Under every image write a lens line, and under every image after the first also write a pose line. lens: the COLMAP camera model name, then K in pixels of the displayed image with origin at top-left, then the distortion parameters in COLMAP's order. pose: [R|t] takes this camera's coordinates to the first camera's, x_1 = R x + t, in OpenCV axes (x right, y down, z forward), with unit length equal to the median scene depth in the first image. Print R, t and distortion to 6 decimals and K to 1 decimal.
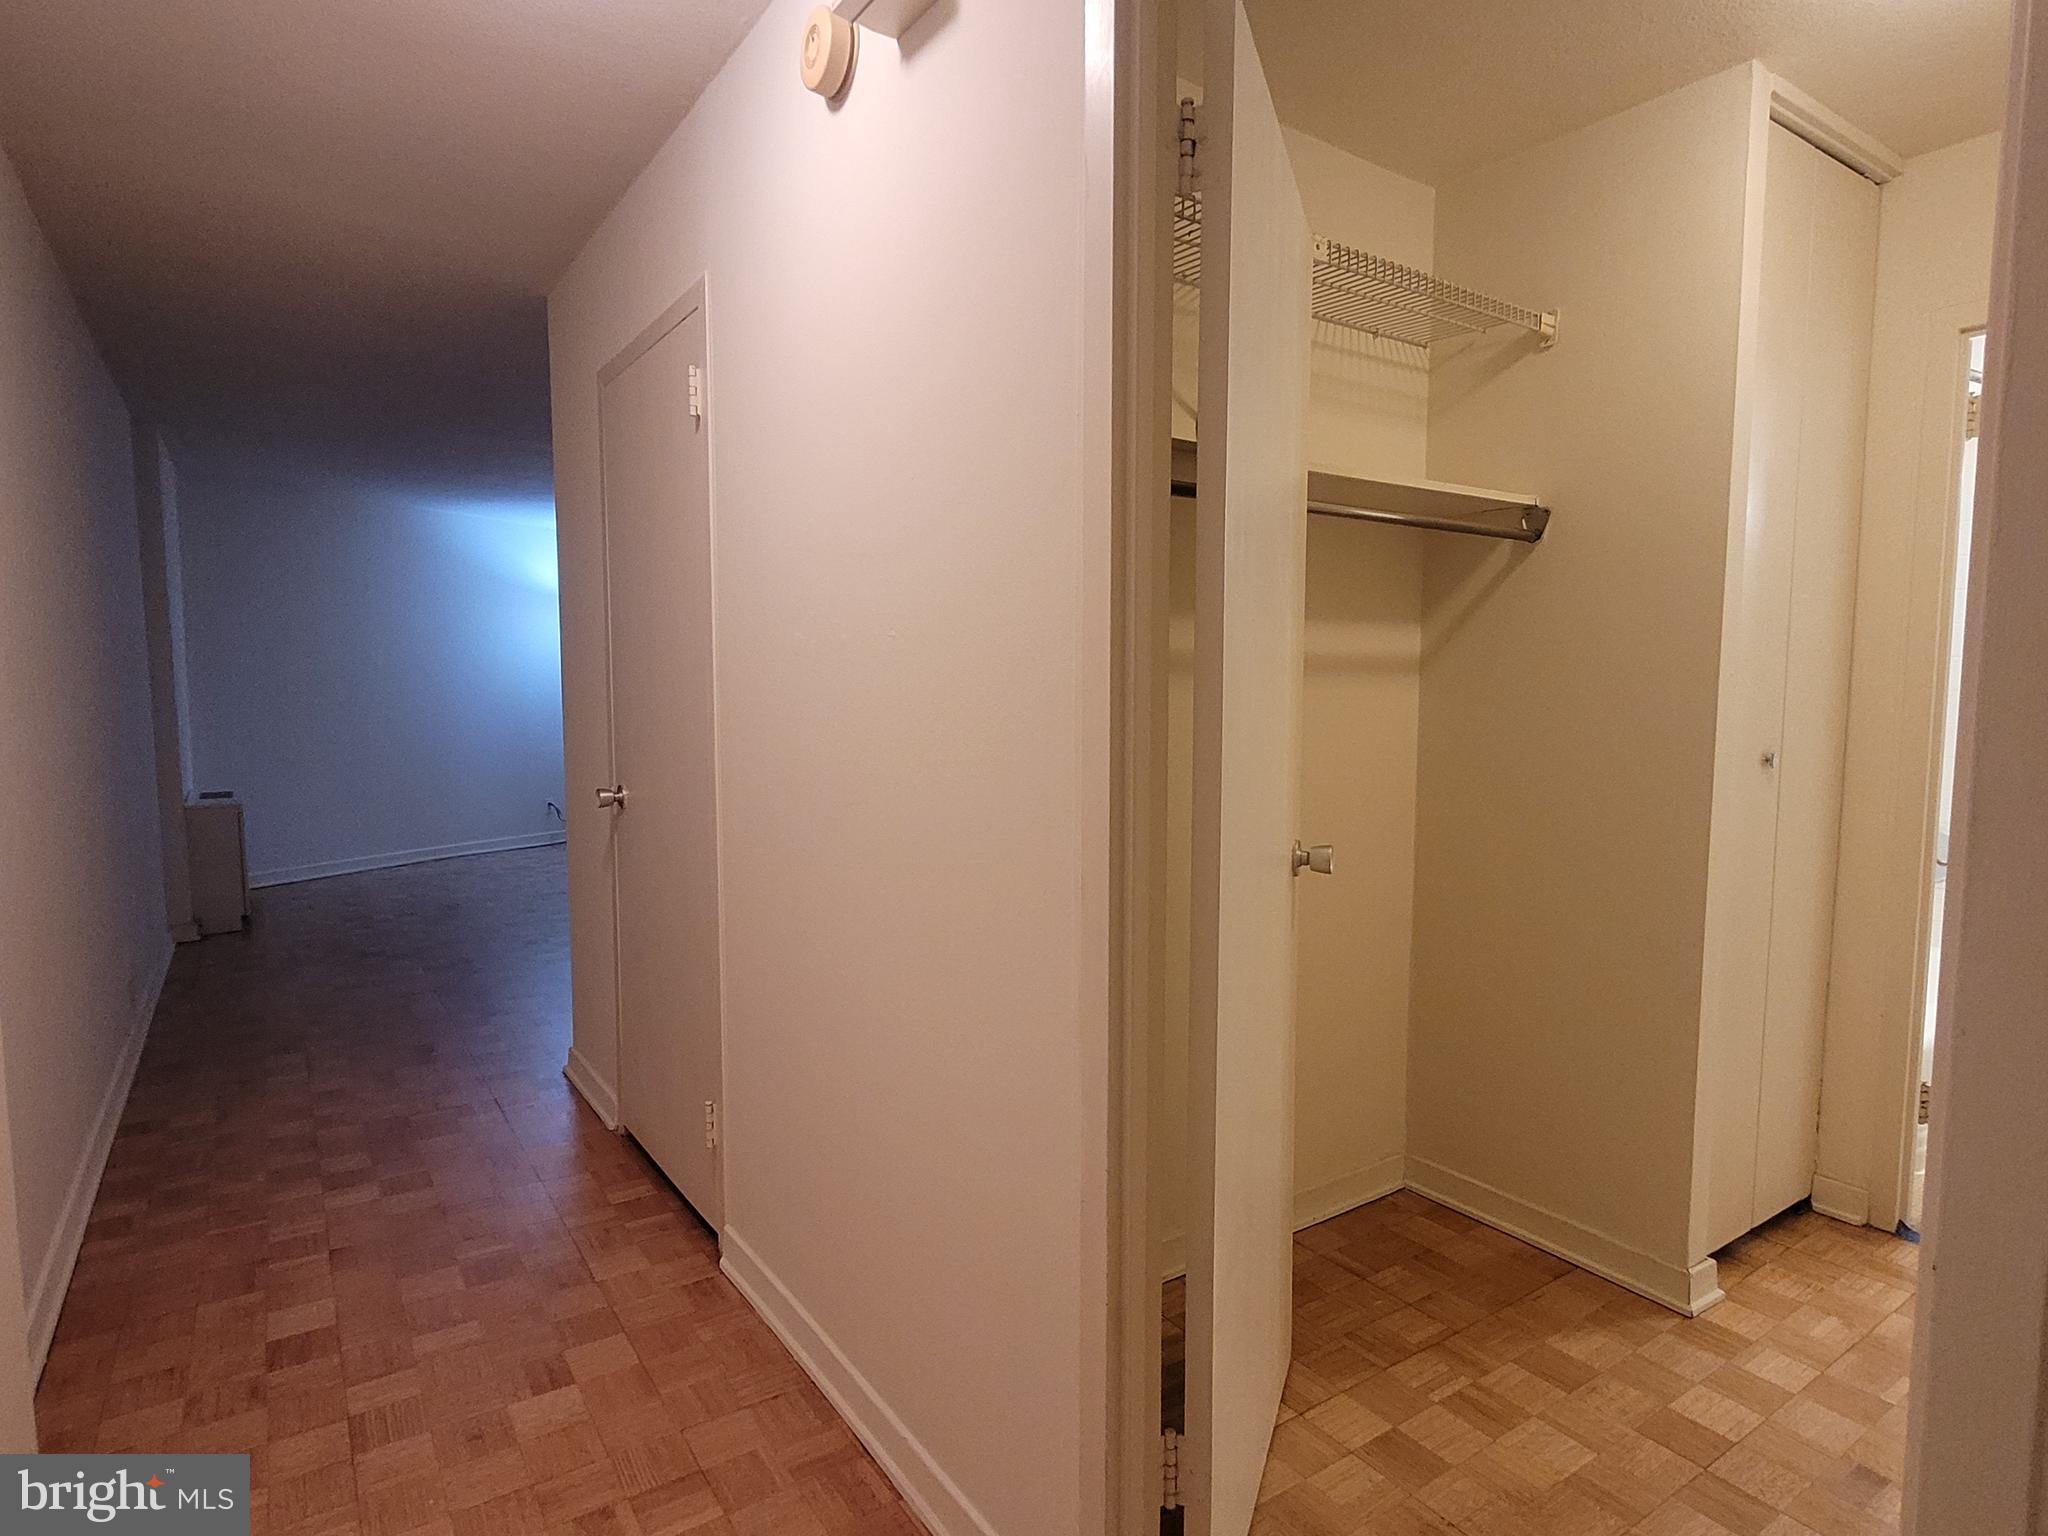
lens RADIAL K [[1109.9, 0, 1027.3], [0, 1109.9, 776.3], [0, 0, 1]] dist [0.000808, 0.003013]
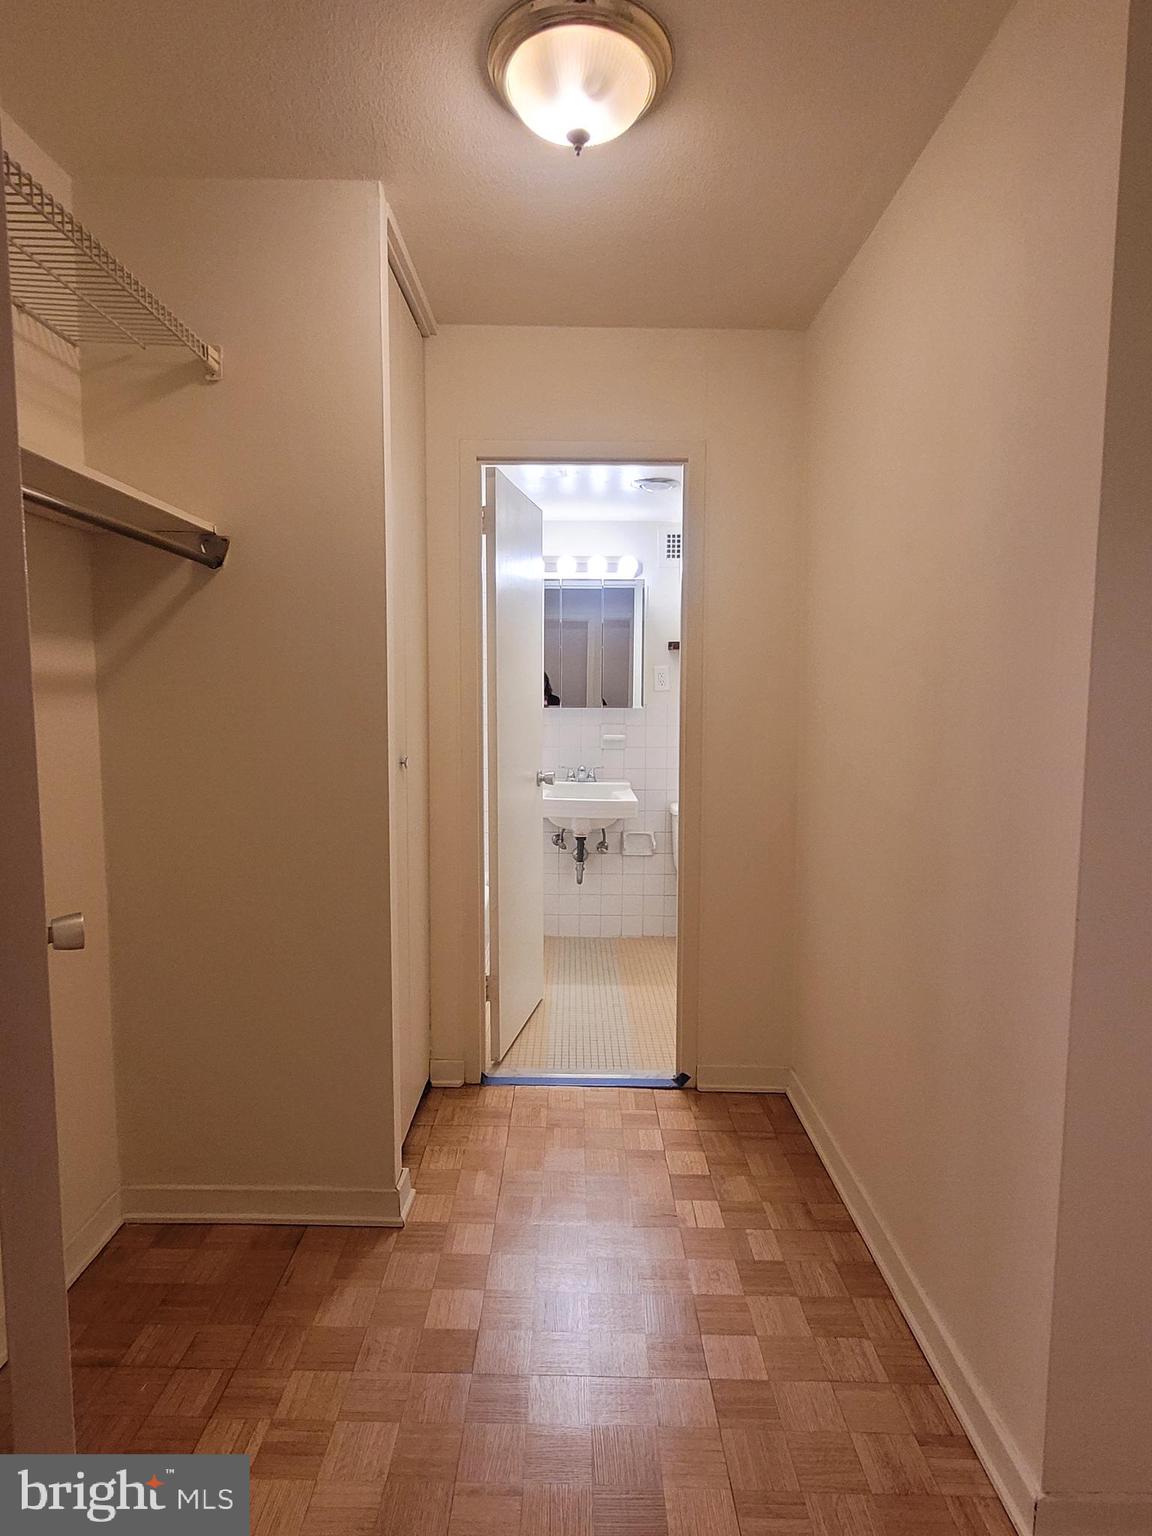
lens RADIAL K [[832.4, 0, 566.7], [0, 832.4, 767.6], [0, 0, 1]] dist [0.000808, 0.003013]
pose [[0.569966, -0.073663, 0.818360, -0.006441], [0.064628, 0.996907, 0.044723, -0.030271], [-0.819123, 0.027398, 0.572964, 0.225937]]
